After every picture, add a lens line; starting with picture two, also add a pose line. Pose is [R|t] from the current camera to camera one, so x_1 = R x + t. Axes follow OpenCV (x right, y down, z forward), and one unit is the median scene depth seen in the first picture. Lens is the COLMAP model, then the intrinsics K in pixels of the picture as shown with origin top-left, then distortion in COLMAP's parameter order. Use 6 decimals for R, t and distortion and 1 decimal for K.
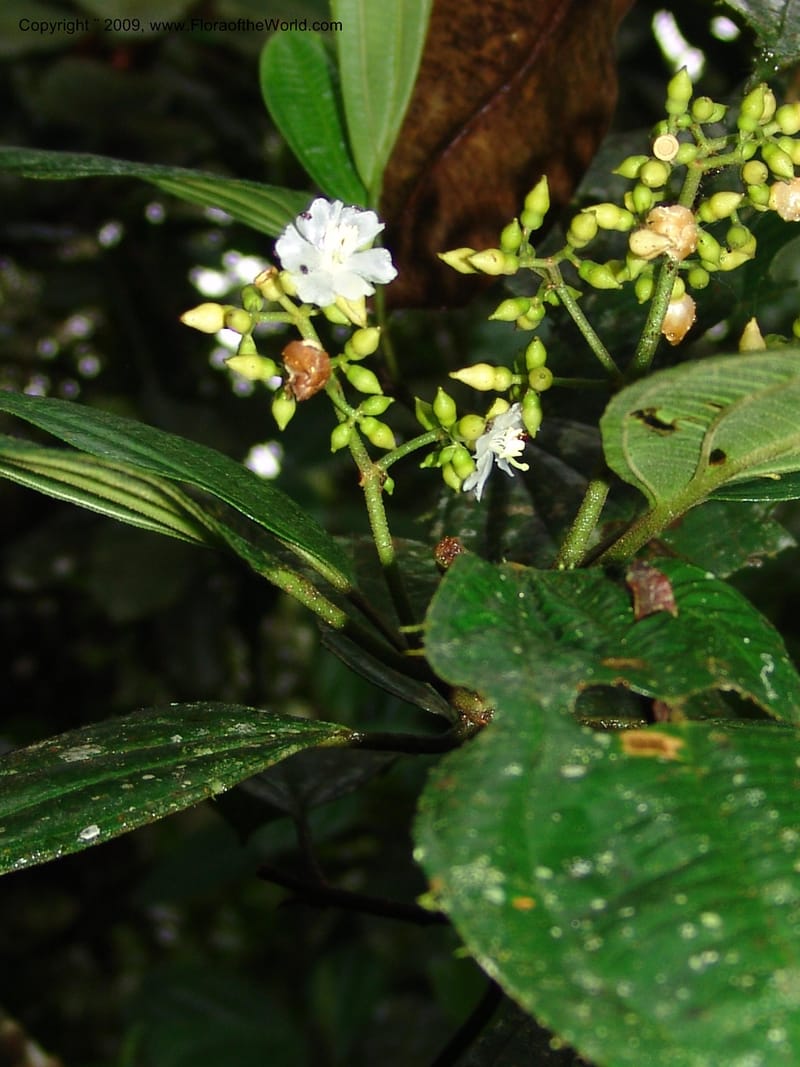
lens RADIAL K [[2626.0, 0, 400.0], [0, 2626.0, 533.5], [0, 0, 1]] dist [-0.083335, 0.243690]
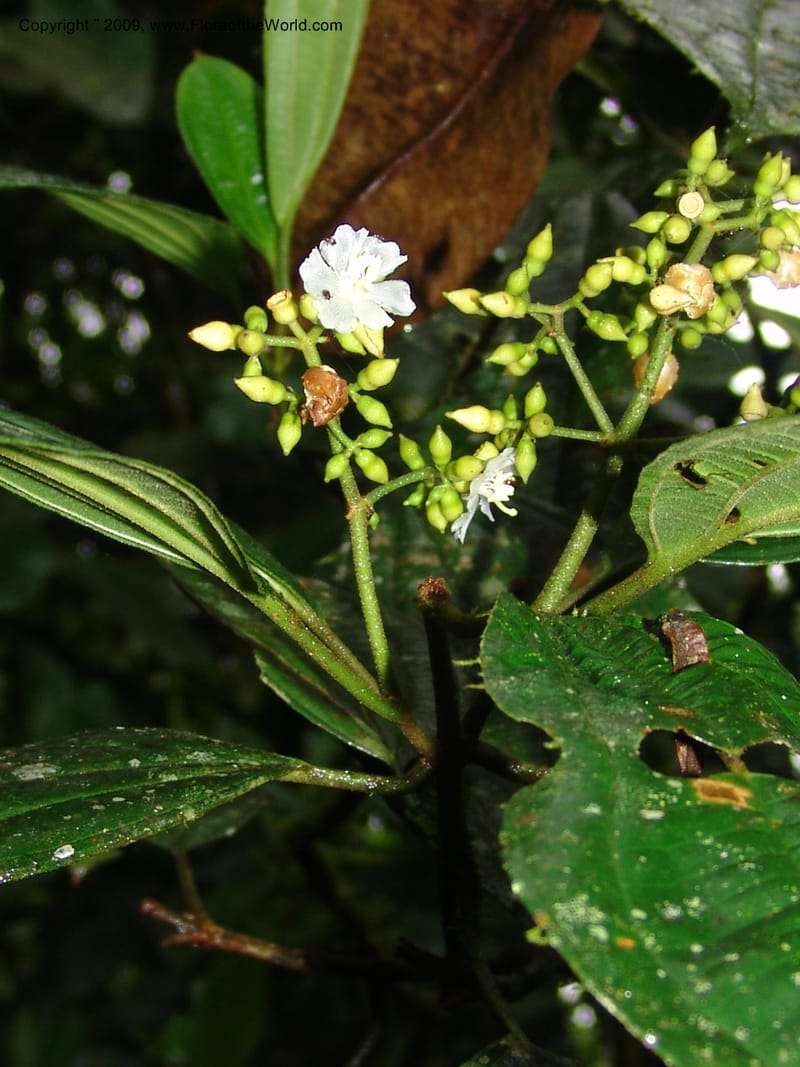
lens RADIAL K [[2626.0, 0, 400.0], [0, 2626.0, 533.5], [0, 0, 1]] dist [-0.083335, 0.243690]
pose [[0.989628, 0.075262, 0.122361, -0.121672], [-0.072175, 0.996956, -0.029476, 0.015866], [-0.124207, 0.020339, 0.992048, 0.018728]]
